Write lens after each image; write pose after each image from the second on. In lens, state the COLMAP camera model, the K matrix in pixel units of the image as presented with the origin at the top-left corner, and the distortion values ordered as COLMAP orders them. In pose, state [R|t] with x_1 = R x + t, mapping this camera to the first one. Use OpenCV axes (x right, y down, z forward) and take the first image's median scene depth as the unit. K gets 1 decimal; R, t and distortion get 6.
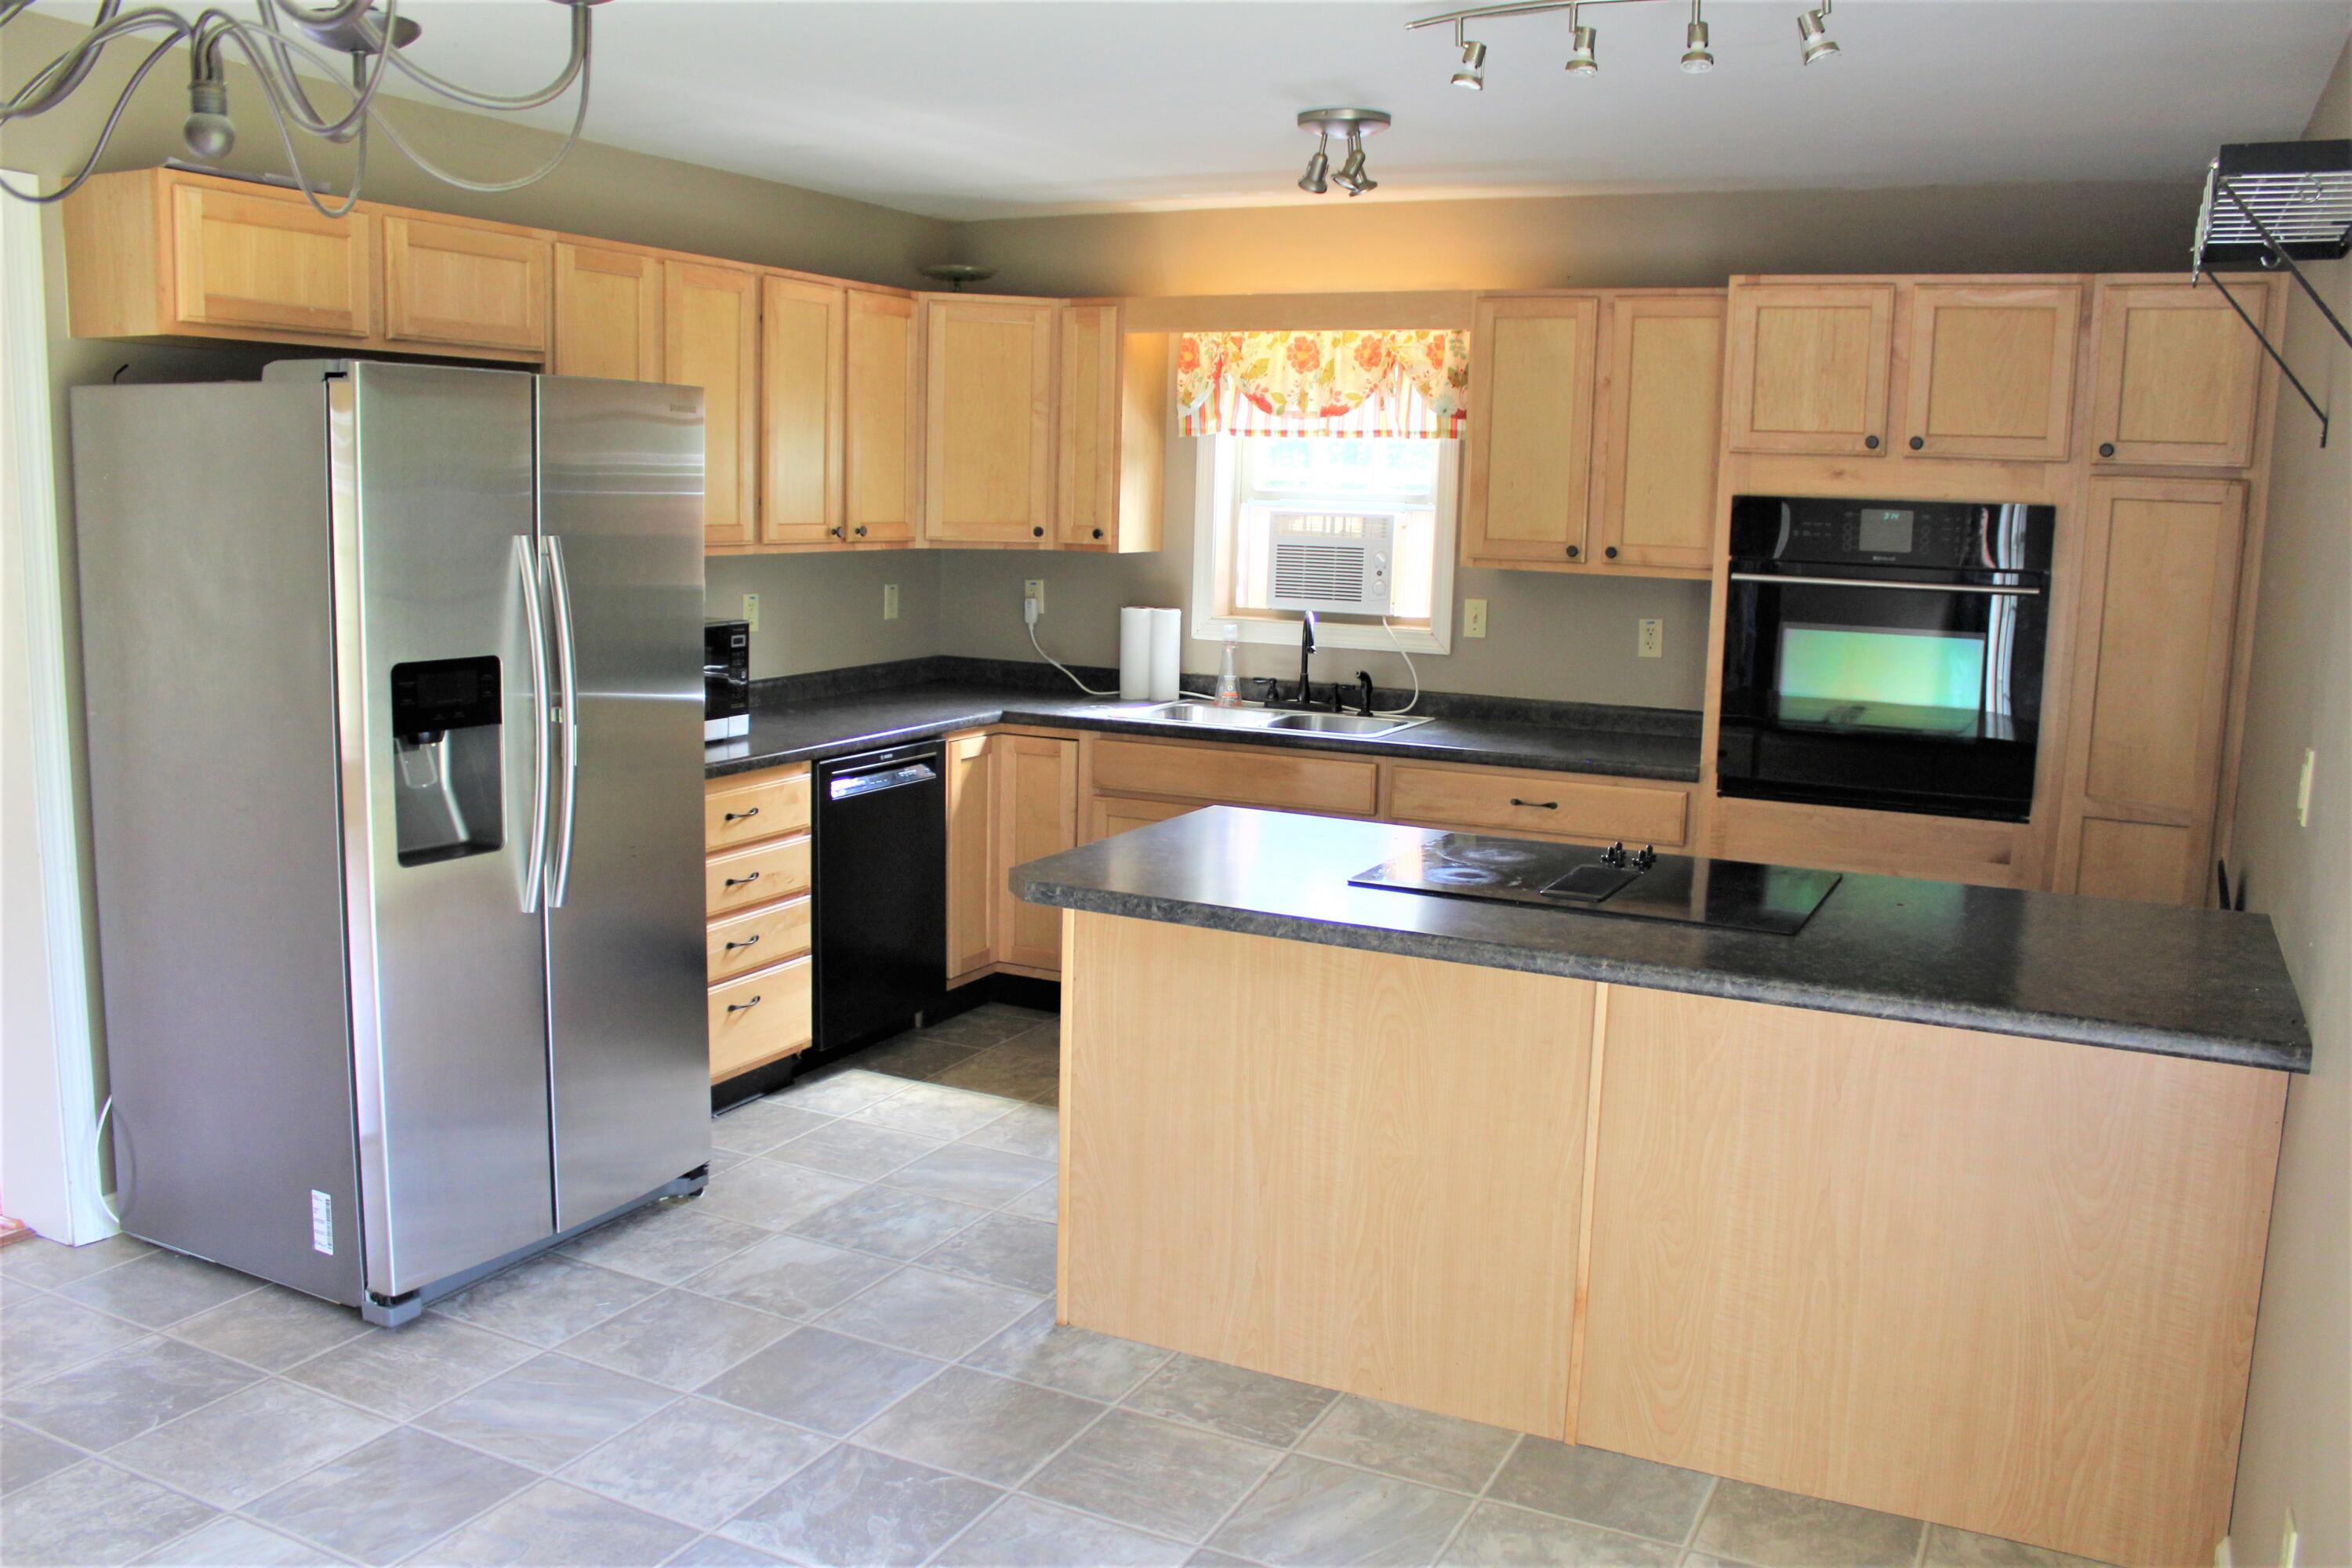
lens RADIAL K [[1940.0, 0, 1153.7], [0, 1940.0, 789.7], [0, 0, 1]] dist [-0.159786, 0.137056]
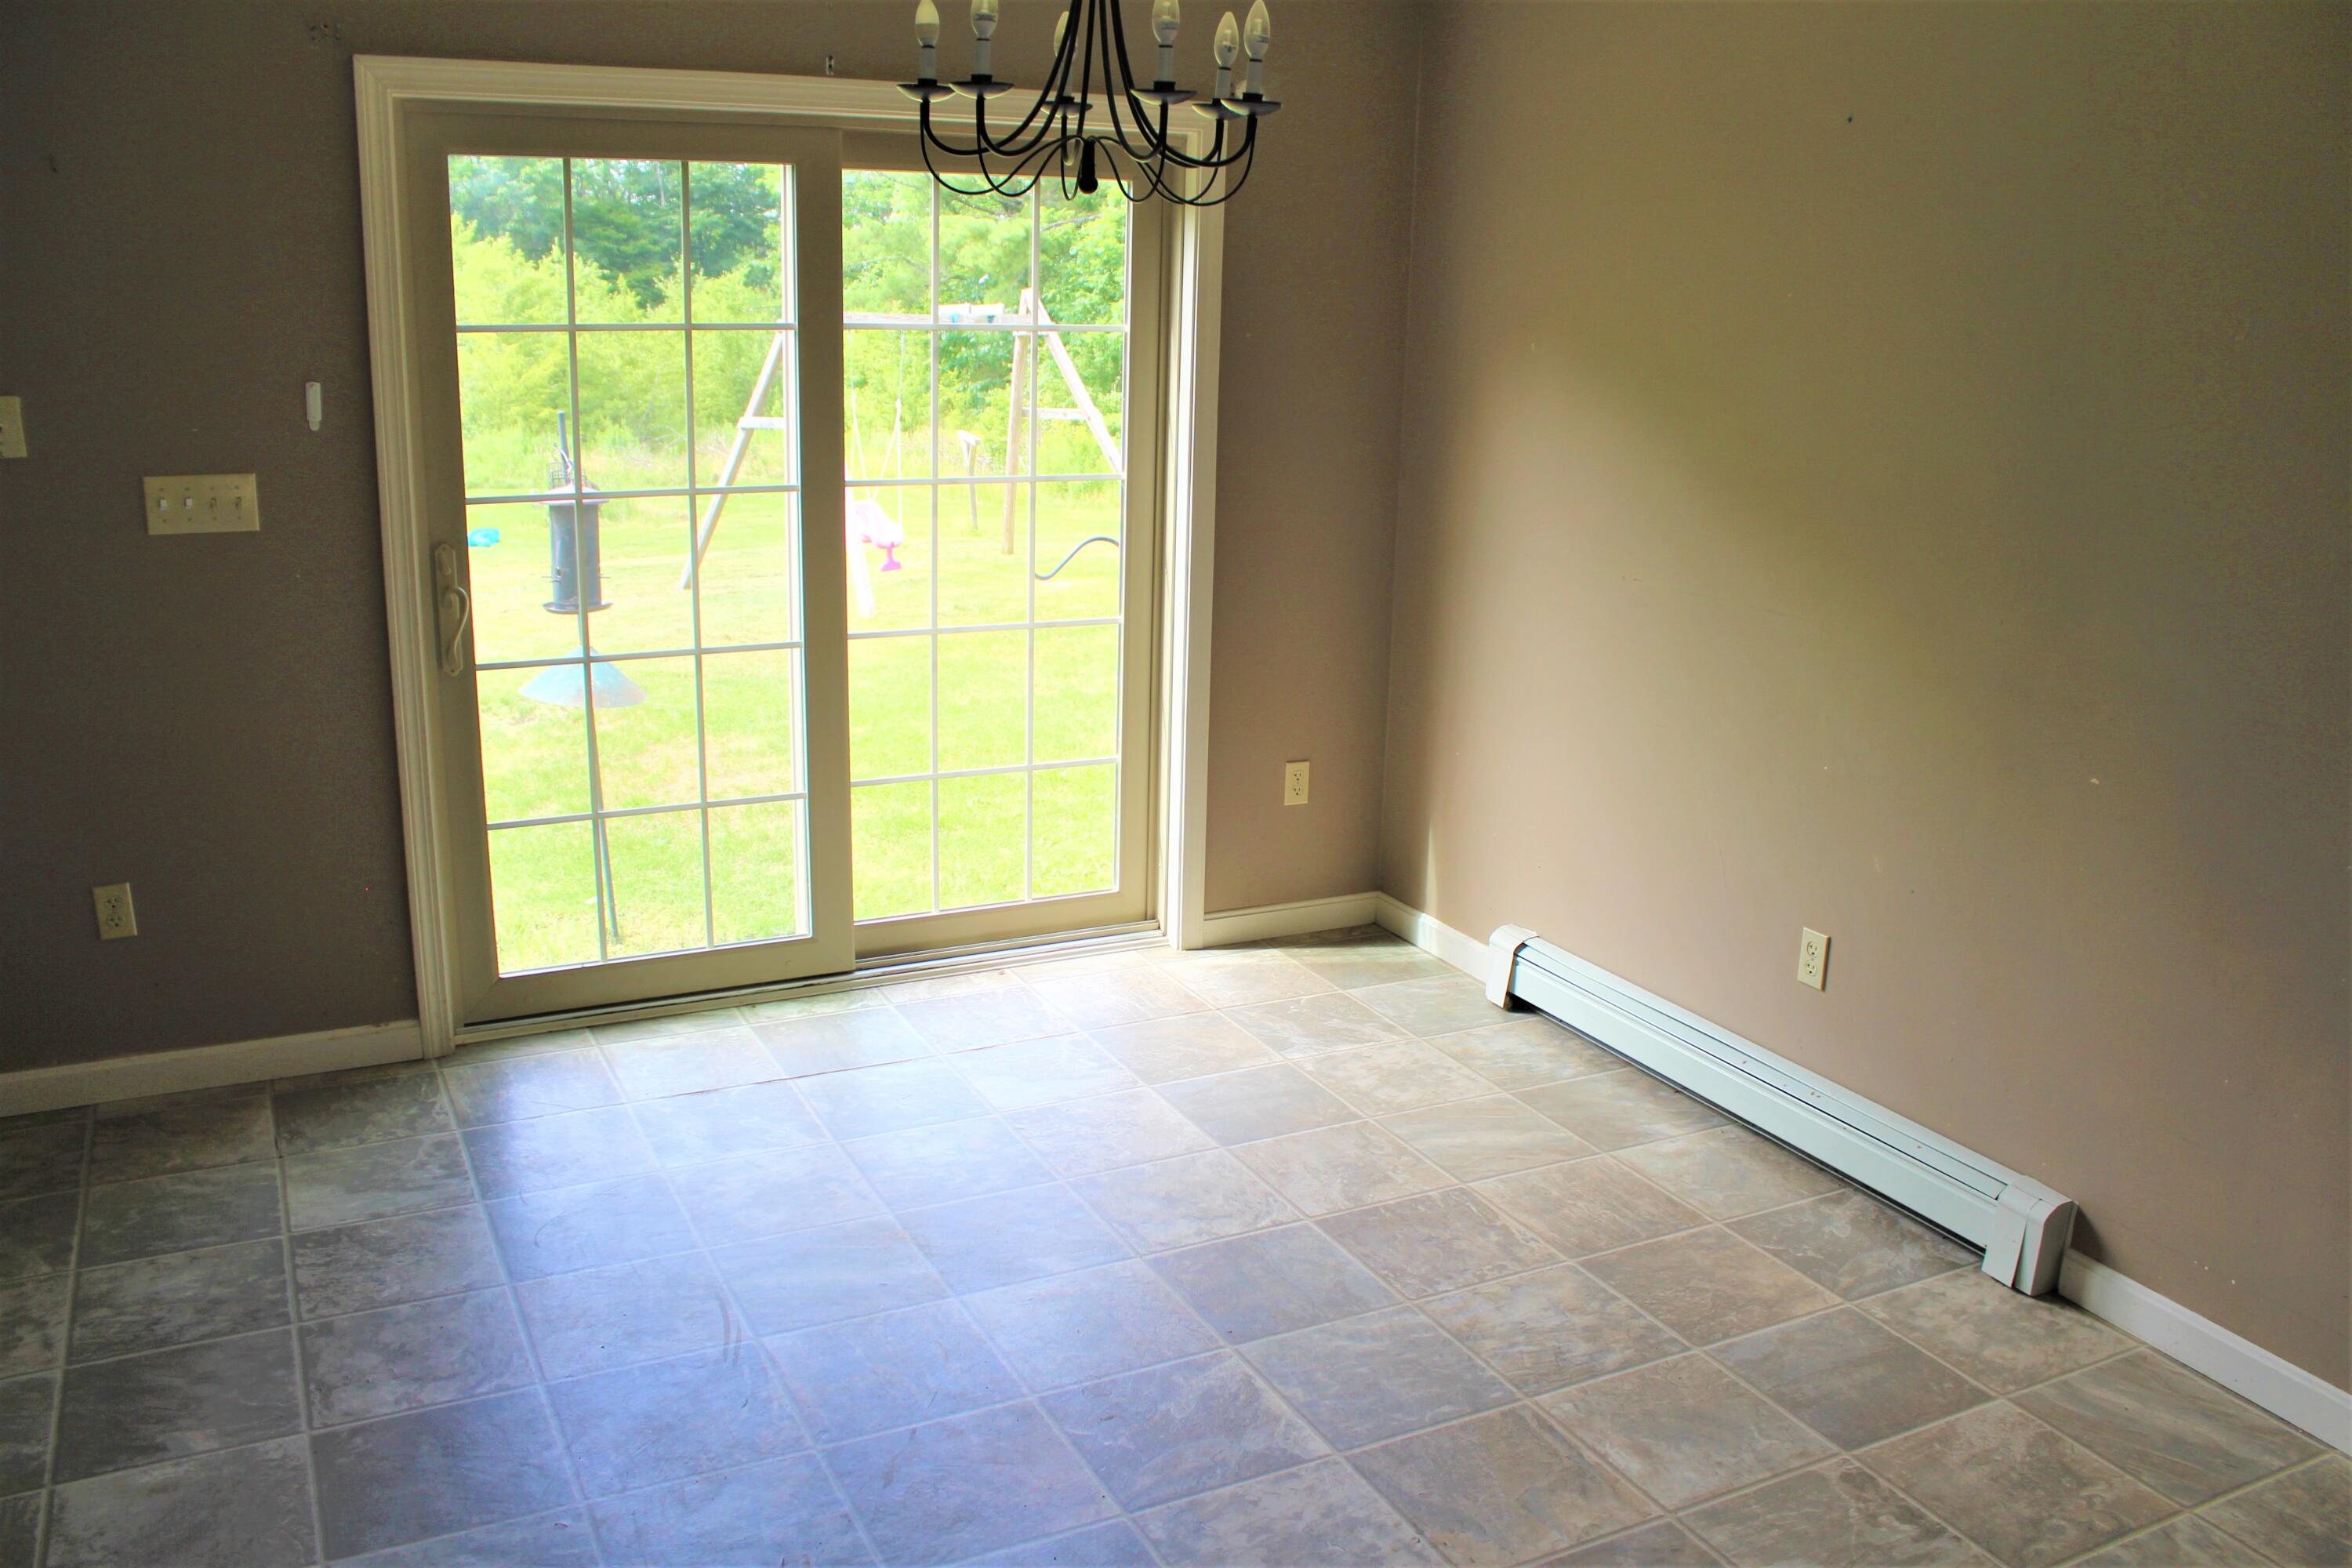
lens RADIAL K [[1940.0, 0, 1181.4], [0, 1940.0, 791.2], [0, 0, 1]] dist [-0.159786, 0.137056]
pose [[-0.809630, -0.191675, 0.554762, -0.294985], [0.037807, 0.926181, 0.375179, -0.236632], [-0.585722, 0.324730, -0.742617, 1.440294]]
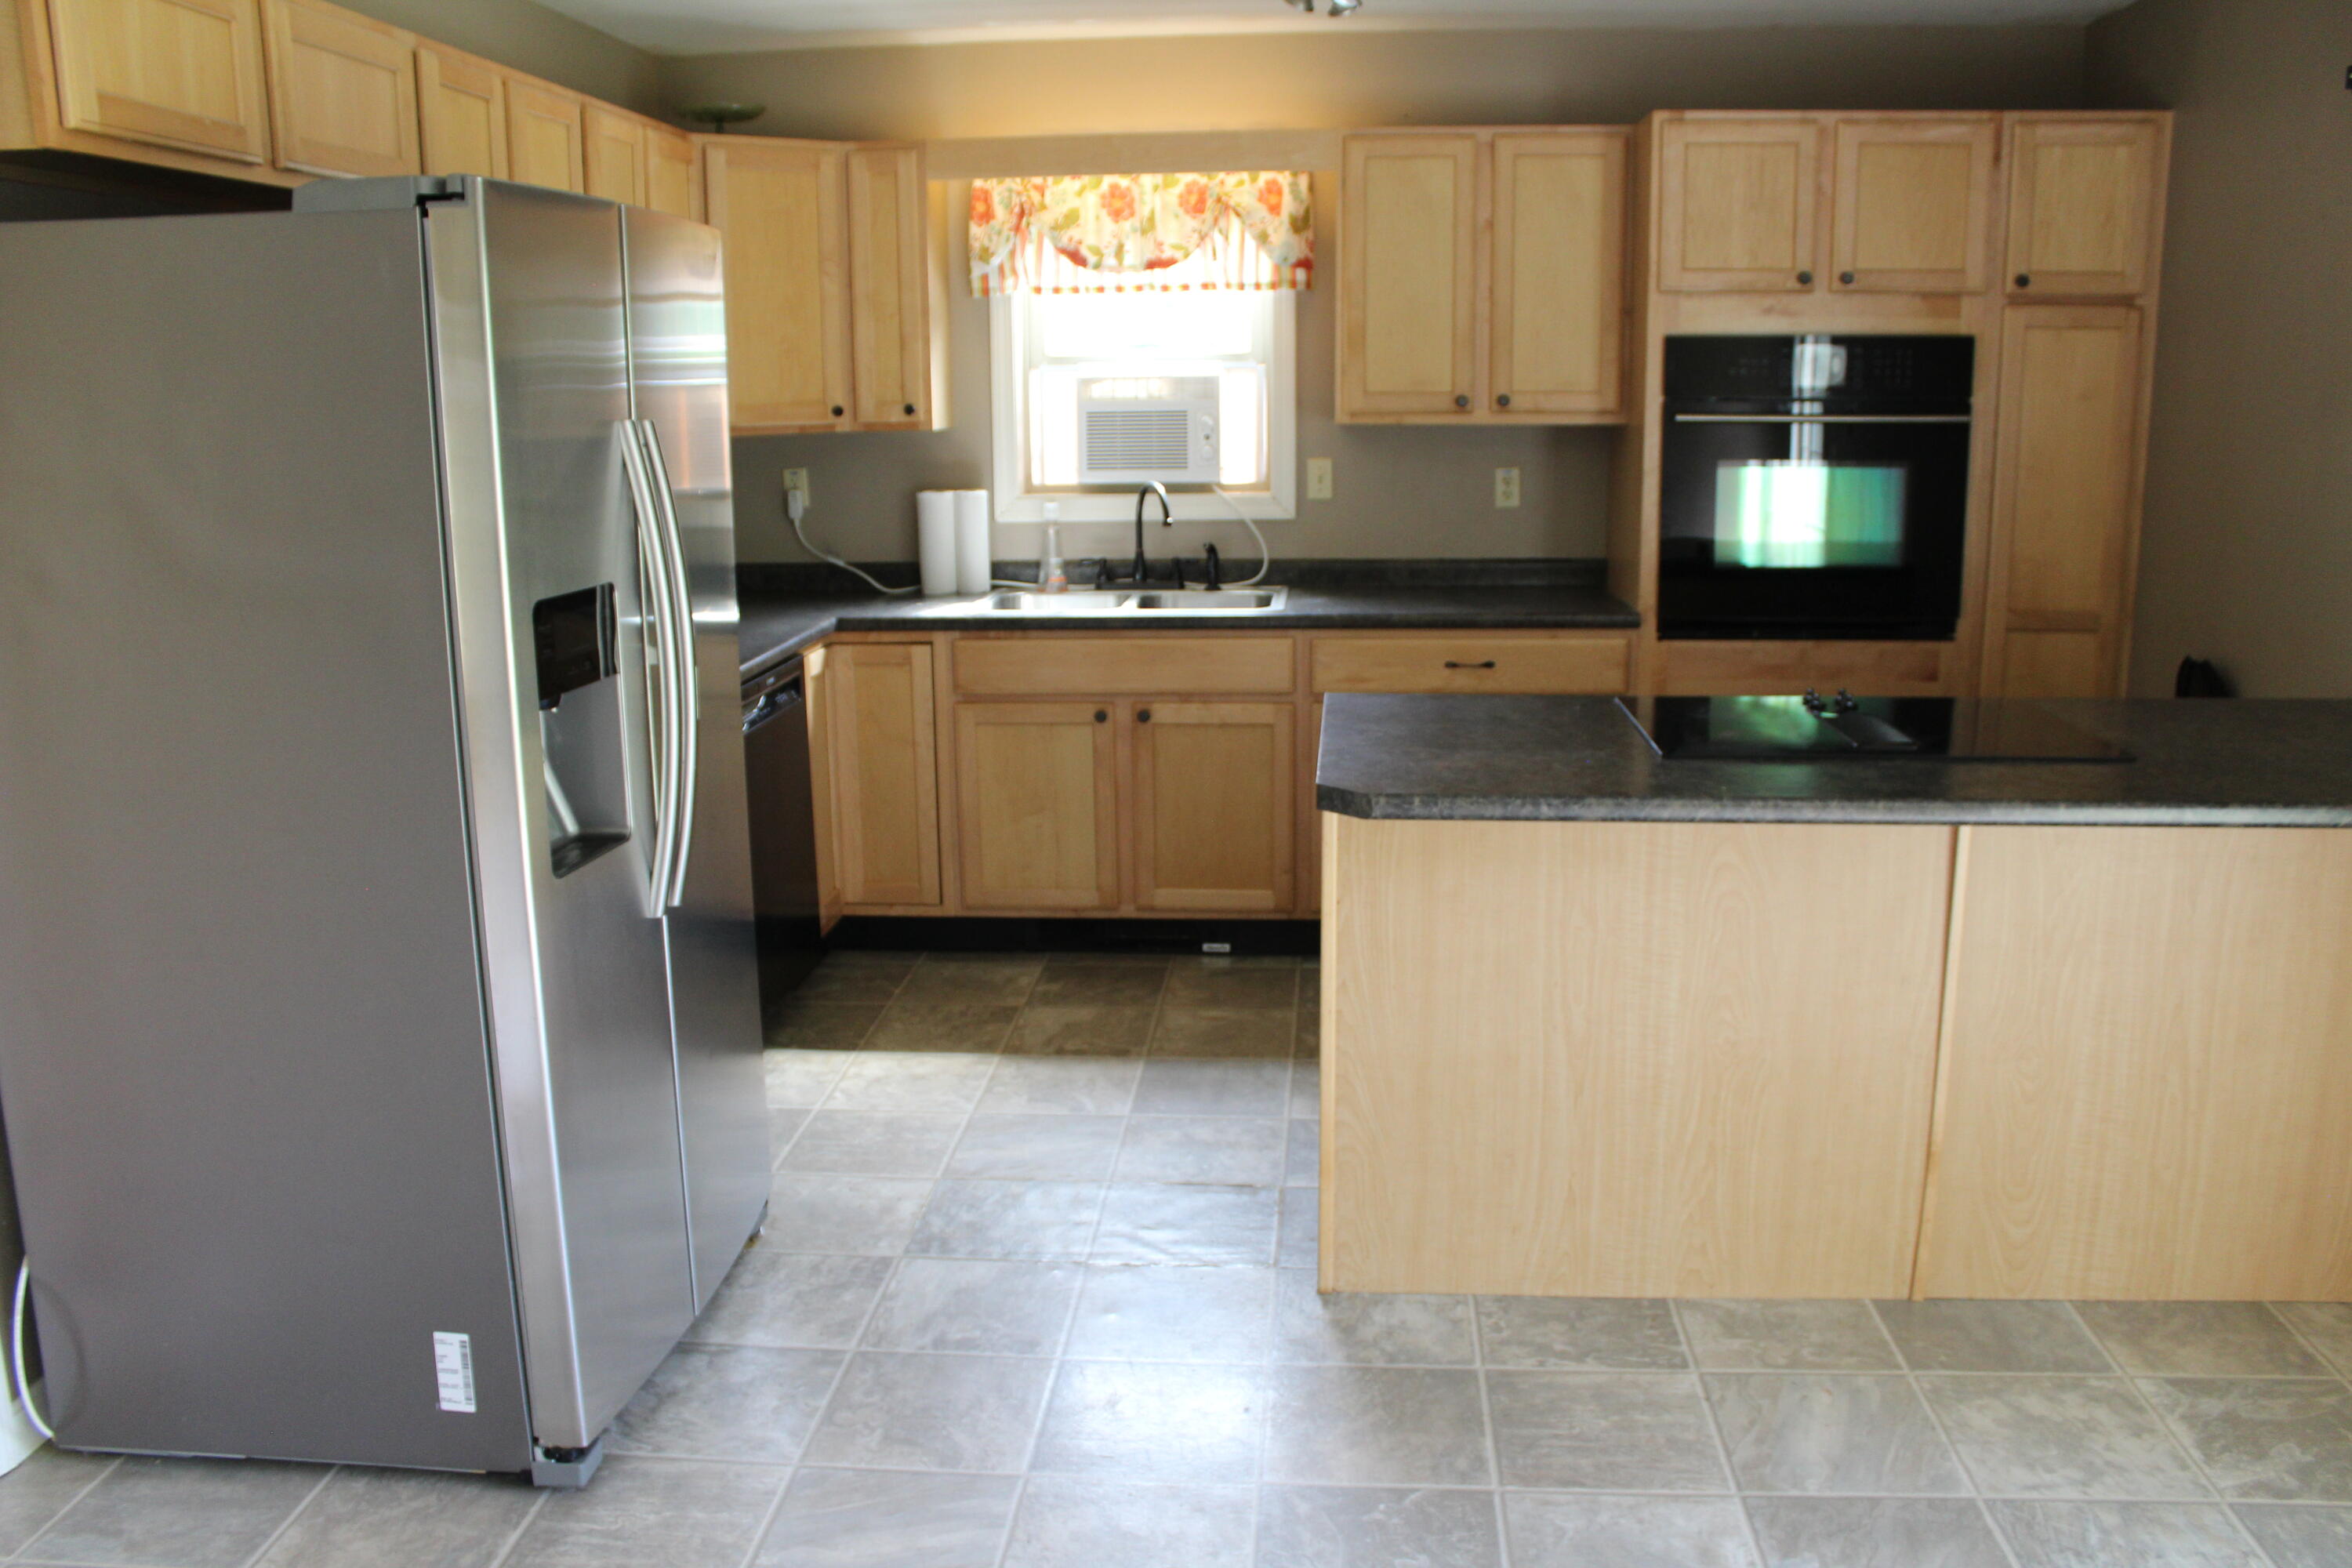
lens RADIAL K [[1940.0, 0, 1157.0], [0, 1940.0, 783.3], [0, 0, 1]] dist [-0.159786, 0.137056]
pose [[0.927123, -0.113211, 0.357249, -0.361497], [0.092954, 0.992959, 0.073433, -0.023391], [-0.363047, -0.034873, 0.931118, 0.188182]]
